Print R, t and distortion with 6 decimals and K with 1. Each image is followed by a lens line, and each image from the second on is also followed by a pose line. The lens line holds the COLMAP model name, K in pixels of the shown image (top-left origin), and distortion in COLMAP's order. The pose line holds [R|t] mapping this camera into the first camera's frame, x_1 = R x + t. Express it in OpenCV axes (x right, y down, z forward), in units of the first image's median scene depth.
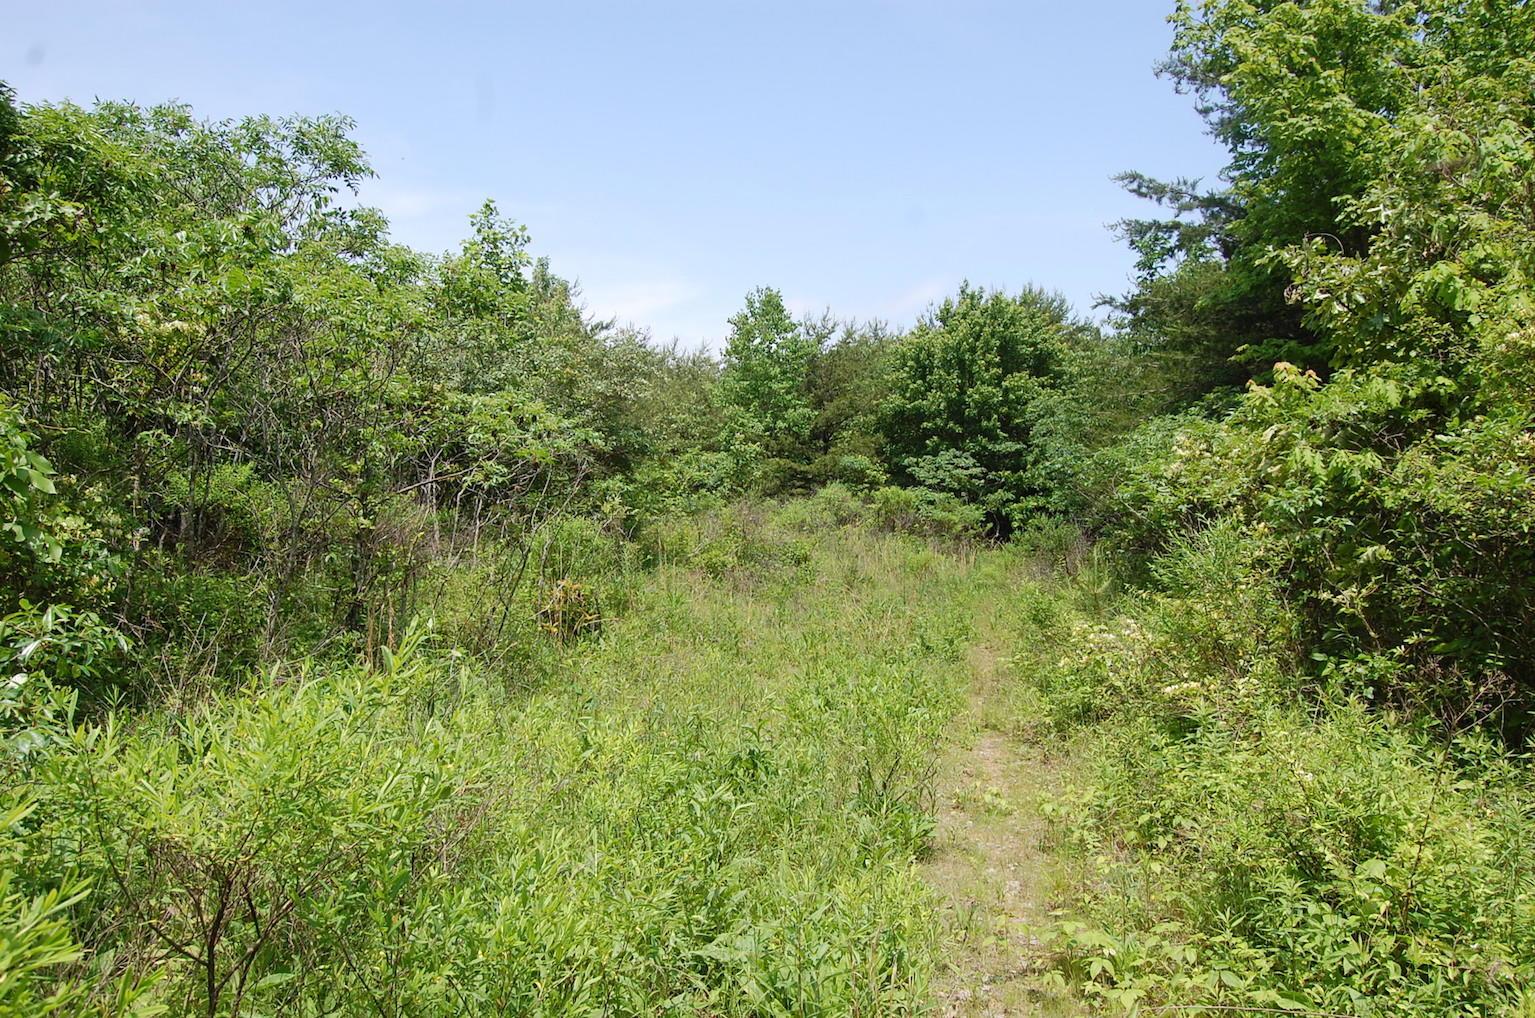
lens RADIAL K [[1199.1, 0, 771.1], [0, 1199.1, 510.1], [0, 0, 1]] dist [-0.059493, 0.001301]
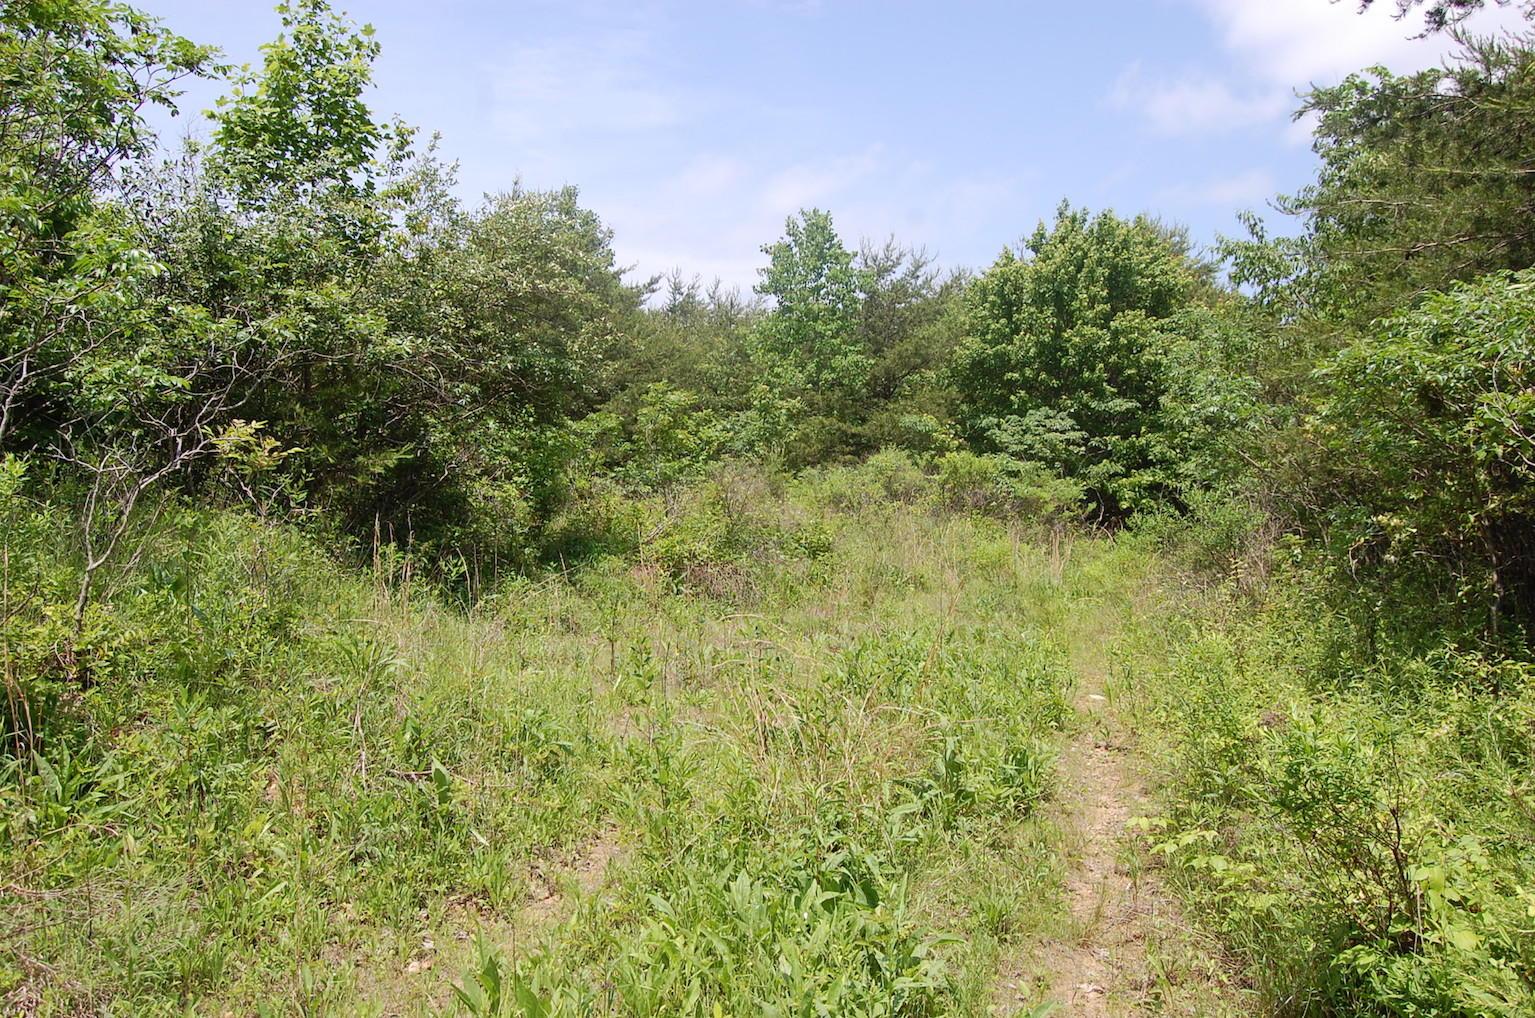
lens RADIAL K [[1199.1, 0, 762.7], [0, 1199.1, 503.1], [0, 0, 1]] dist [-0.059493, 0.001301]
pose [[0.996462, 0.016406, -0.082426, 0.033372], [-0.015360, 0.999793, 0.013308, 0.004000], [0.082627, -0.011995, 0.996508, 0.206658]]
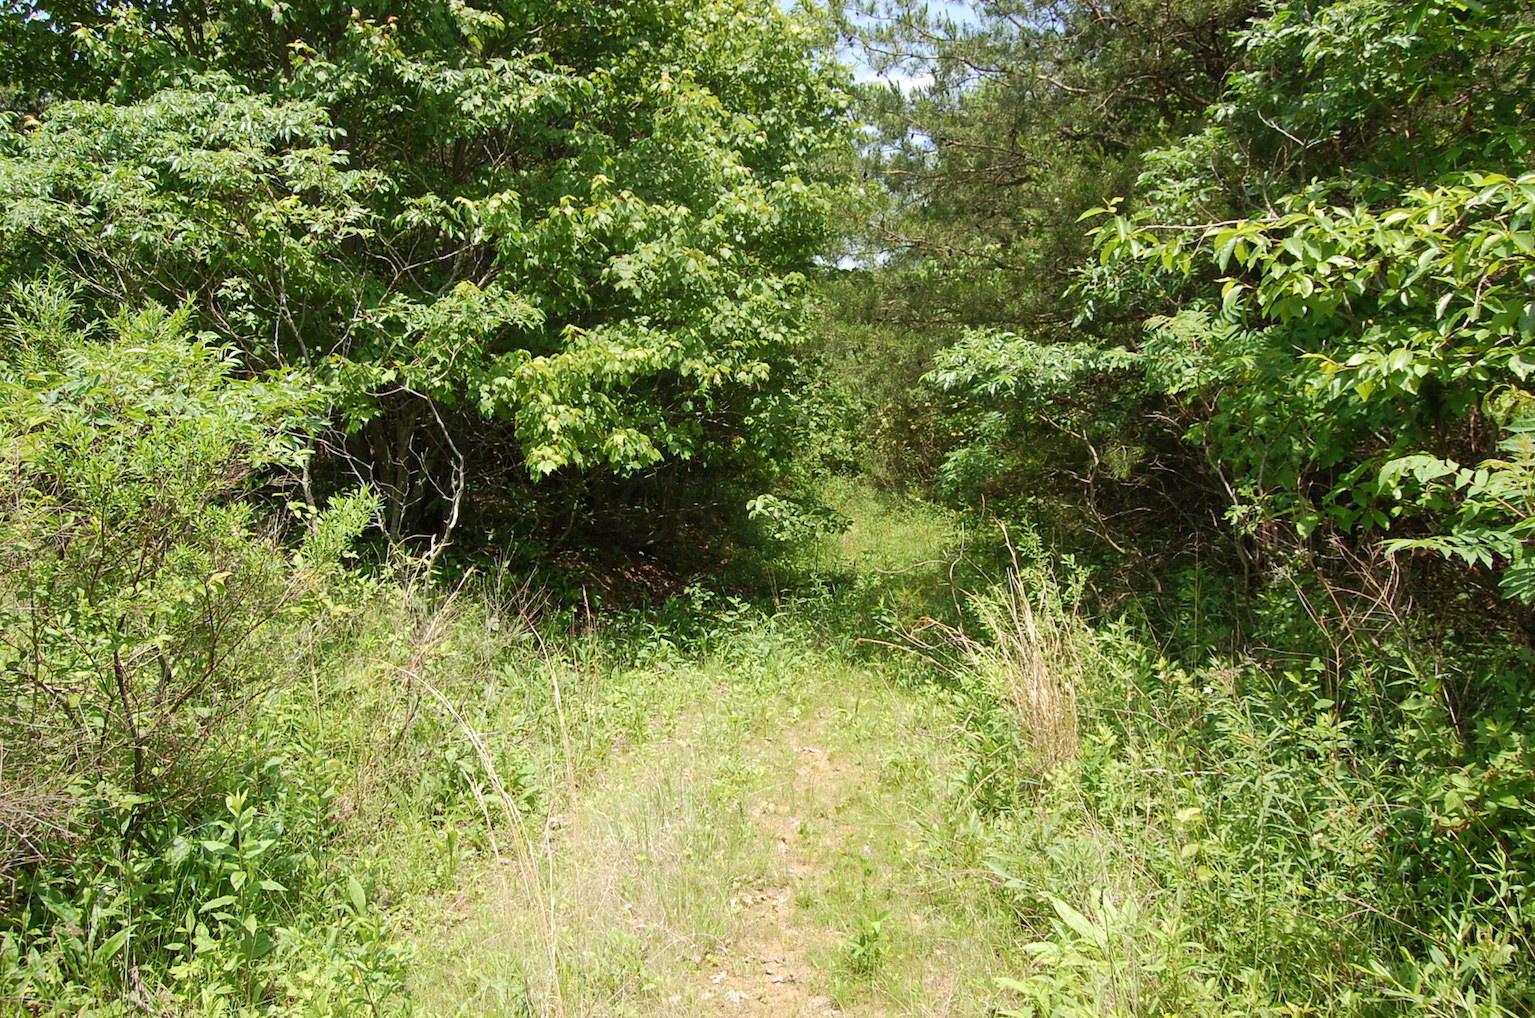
lens RADIAL K [[1199.1, 0, 766.0], [0, 1199.1, 506.4], [0, 0, 1]] dist [-0.059493, 0.001301]
pose [[0.911272, -0.044401, 0.409405, 0.152210], [0.006452, 0.995588, 0.093612, 0.001437], [-0.411755, -0.082665, 0.907538, 0.787215]]
